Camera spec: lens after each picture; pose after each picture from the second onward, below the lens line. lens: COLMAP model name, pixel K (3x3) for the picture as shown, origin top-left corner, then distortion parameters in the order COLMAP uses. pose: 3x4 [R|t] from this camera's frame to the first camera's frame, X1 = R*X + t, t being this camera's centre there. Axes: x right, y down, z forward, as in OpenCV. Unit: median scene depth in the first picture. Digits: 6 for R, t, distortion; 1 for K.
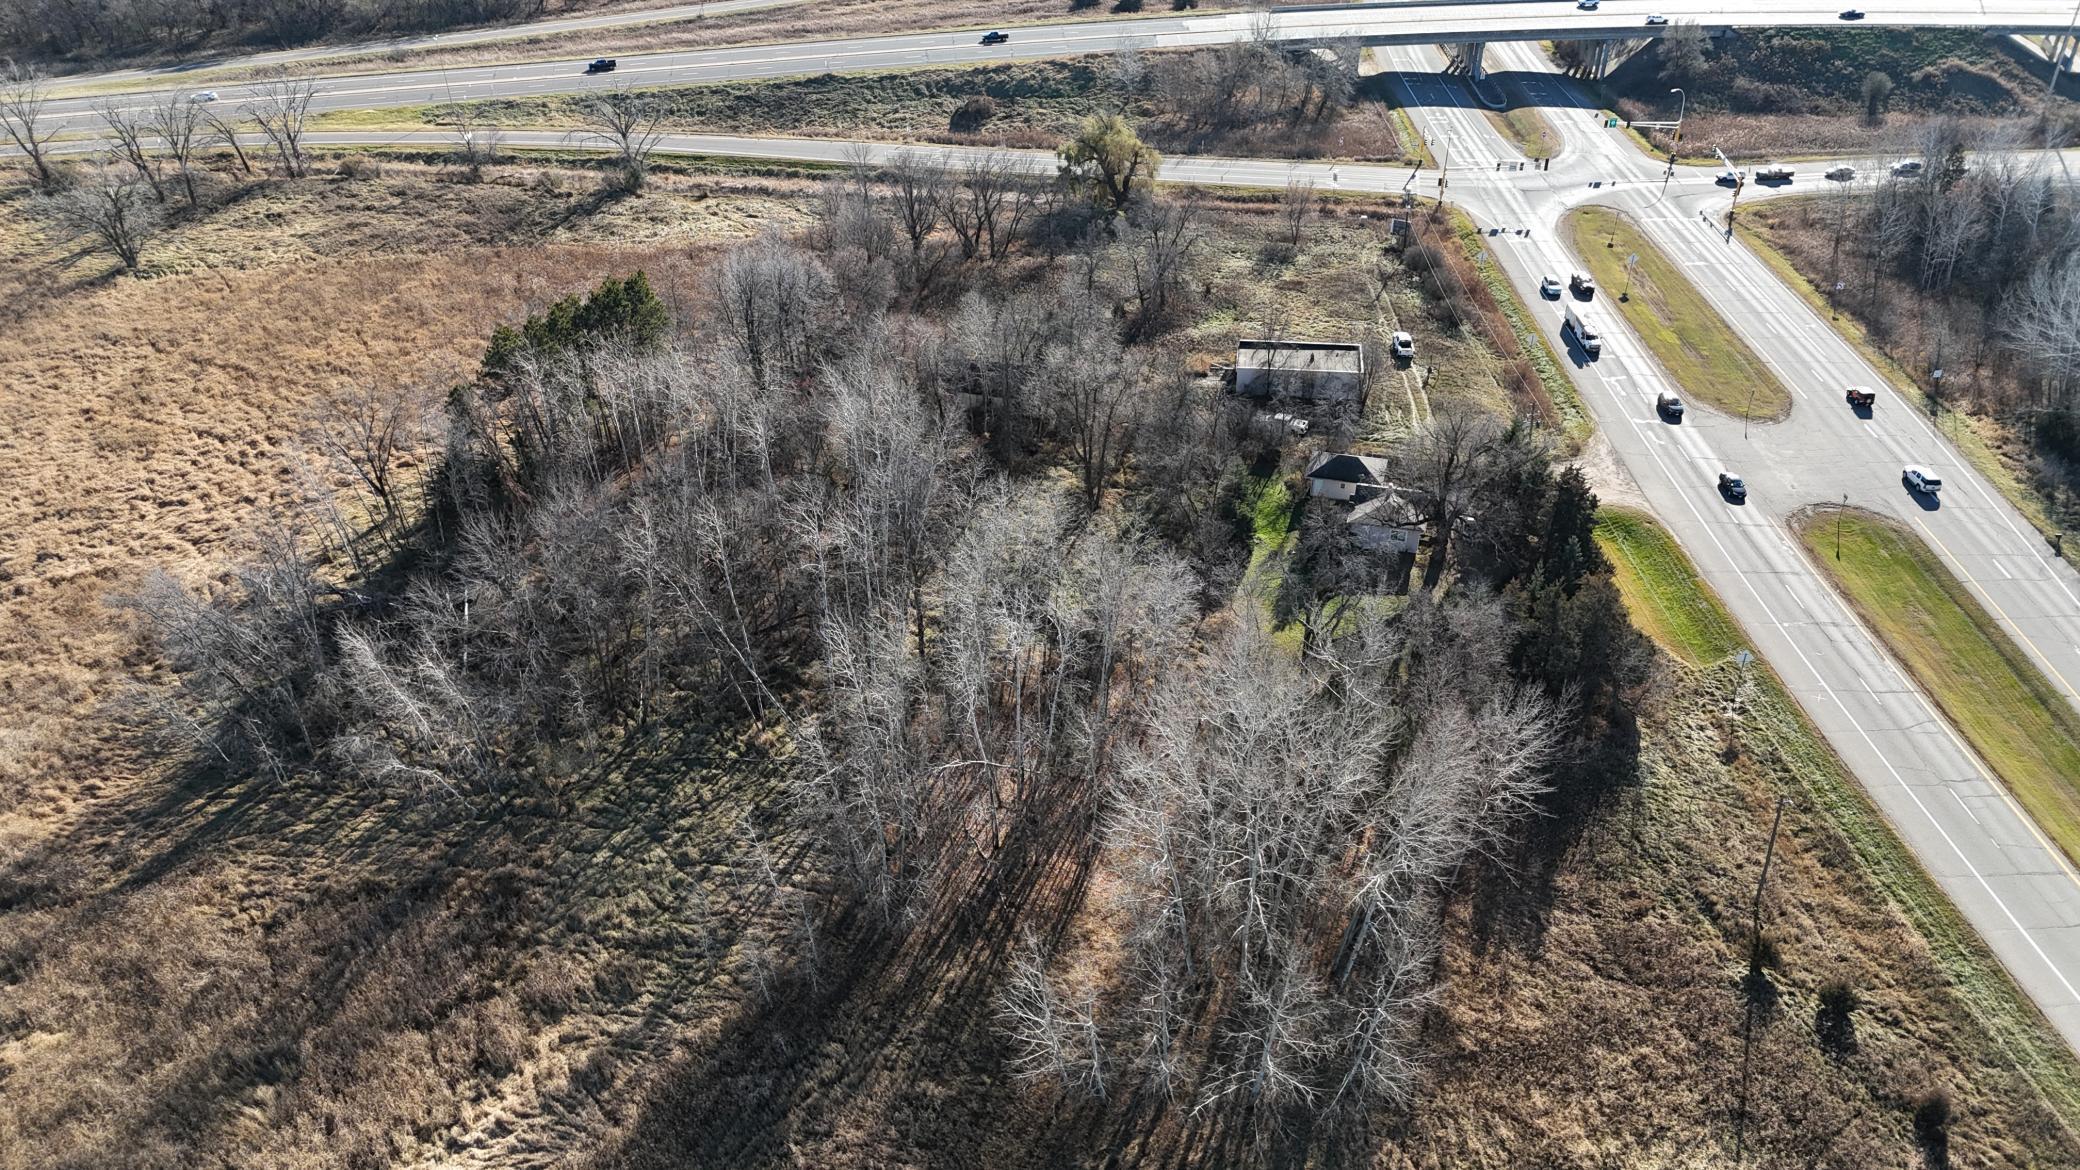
lens RADIAL K [[1521.7, 0, 1046.4], [0, 1521.7, 582.3], [0, 0, 1]] dist [0.072549, -0.058861]
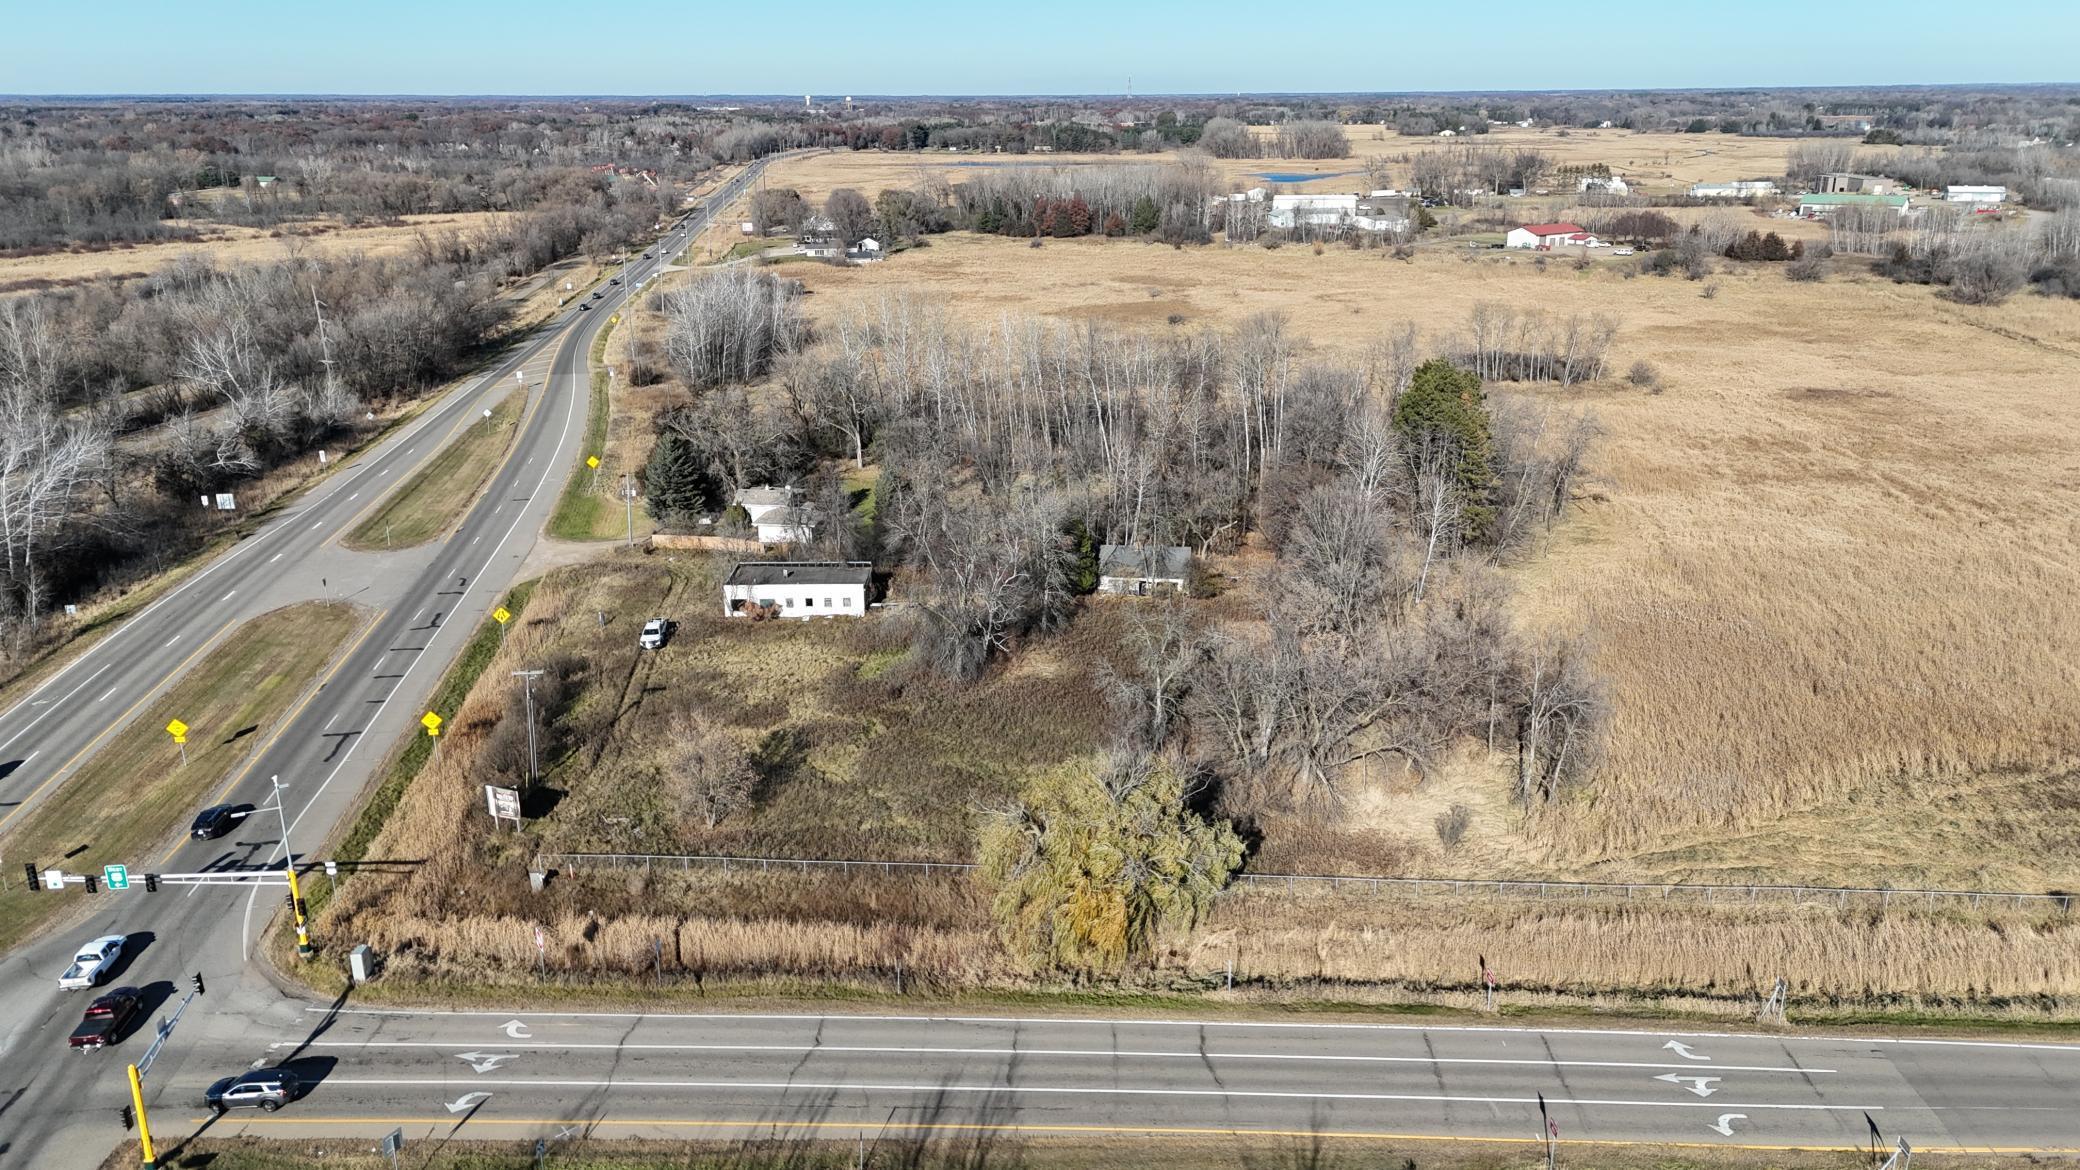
lens RADIAL K [[1521.7, 0, 1046.4], [0, 1521.7, 582.3], [0, 0, 1]] dist [0.072549, -0.058861]
pose [[-0.986680, 0.059020, -0.151588, 0.207220], [-0.077332, 0.649651, 0.756289, -1.107340], [0.143115, 0.757938, -0.636434, 2.112159]]
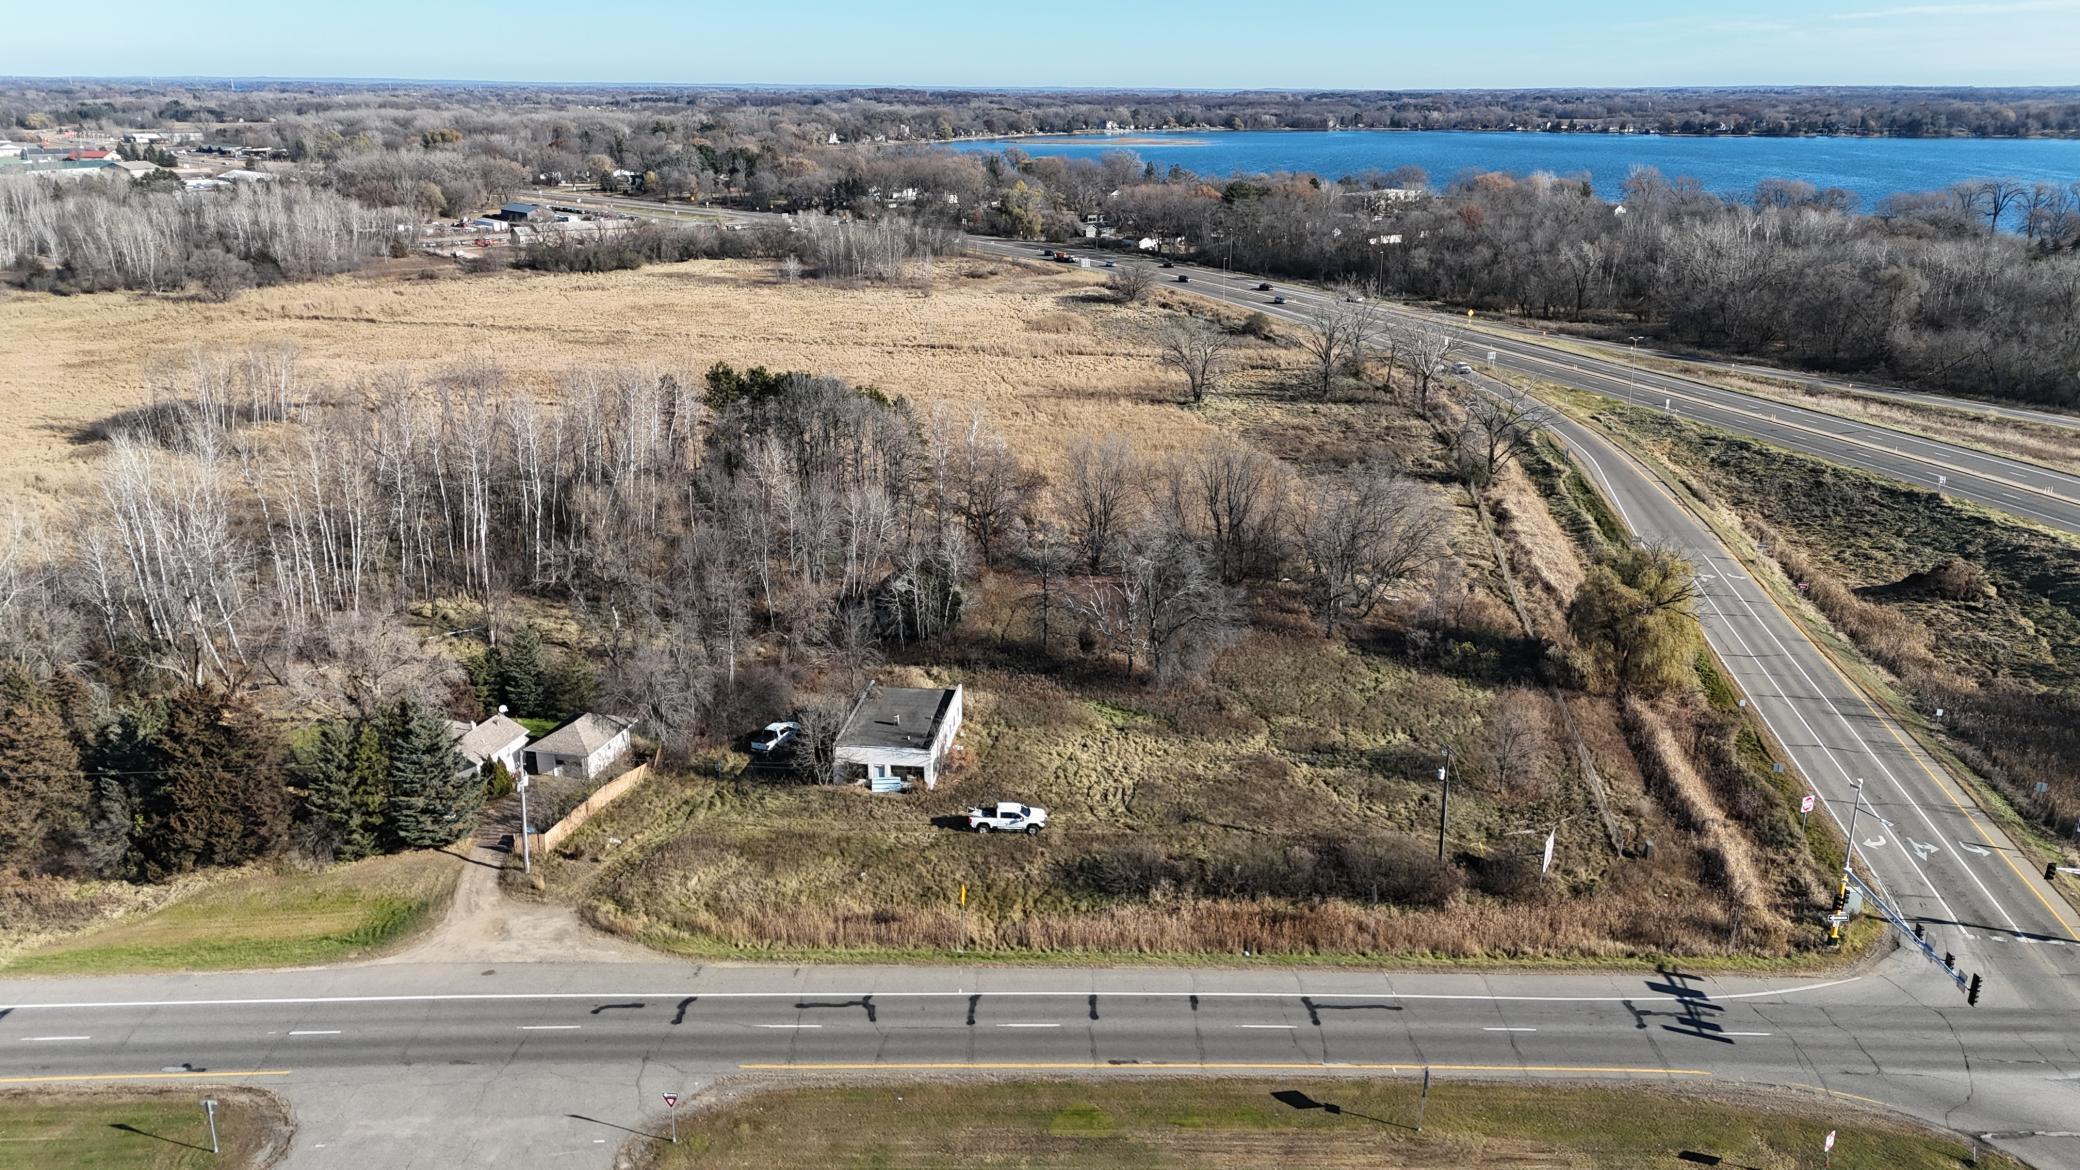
lens RADIAL K [[1521.7, 0, 1046.4], [0, 1521.7, 582.3], [0, 0, 1]] dist [0.072549, -0.058861]
pose [[0.031886, 0.321868, -0.946247, 1.092198], [-0.541428, 0.801354, 0.254338, -0.553443], [0.840142, 0.504215, 0.199820, 1.171256]]
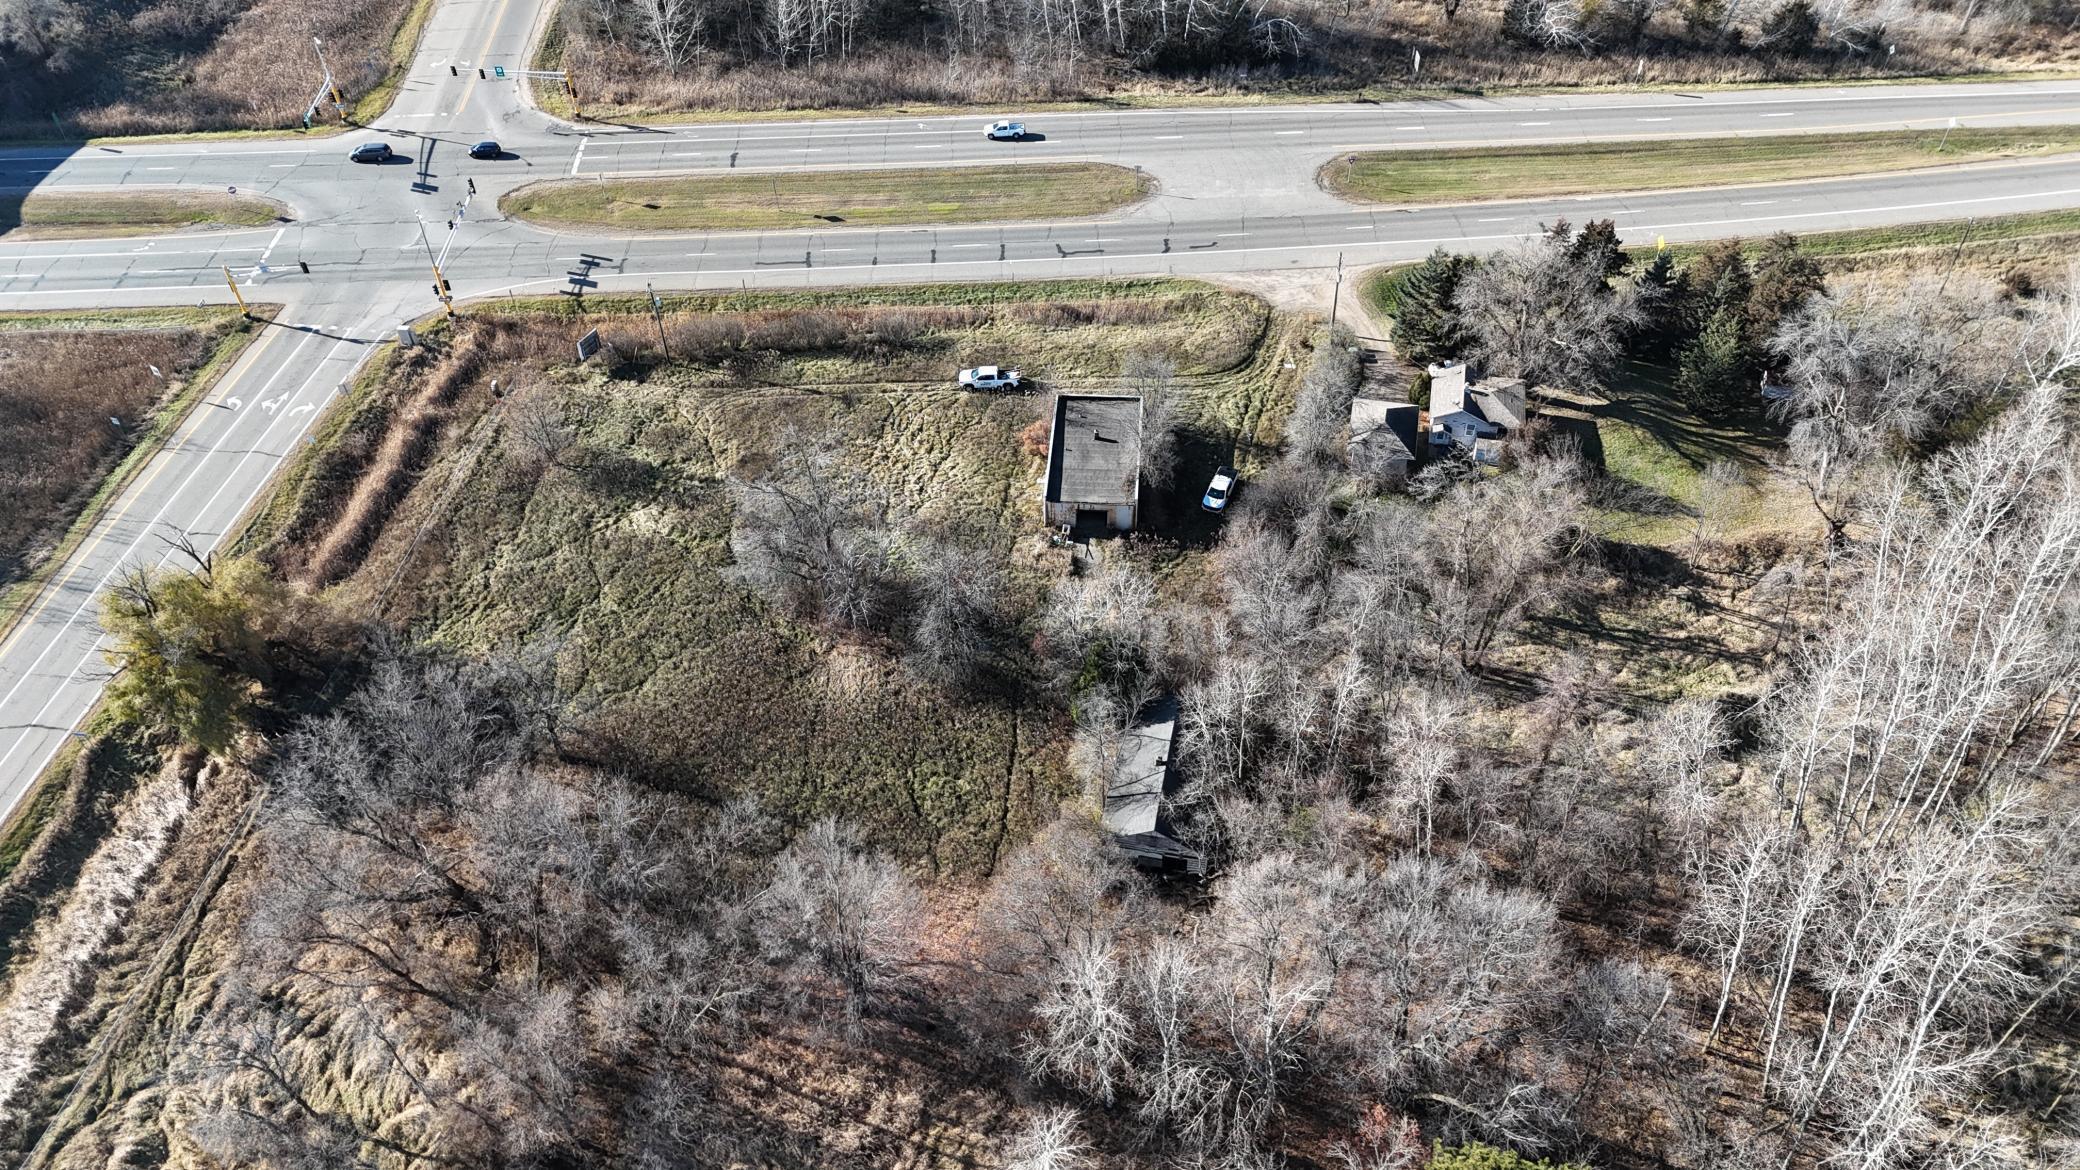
lens RADIAL K [[1521.7, 0, 1046.4], [0, 1521.7, 582.3], [0, 0, 1]] dist [0.072549, -0.058861]
pose [[-0.057099, -0.695263, 0.716484, -0.554169], [0.552950, 0.575506, 0.602527, -0.763256], [-0.831255, 0.430584, 0.351585, 1.037710]]
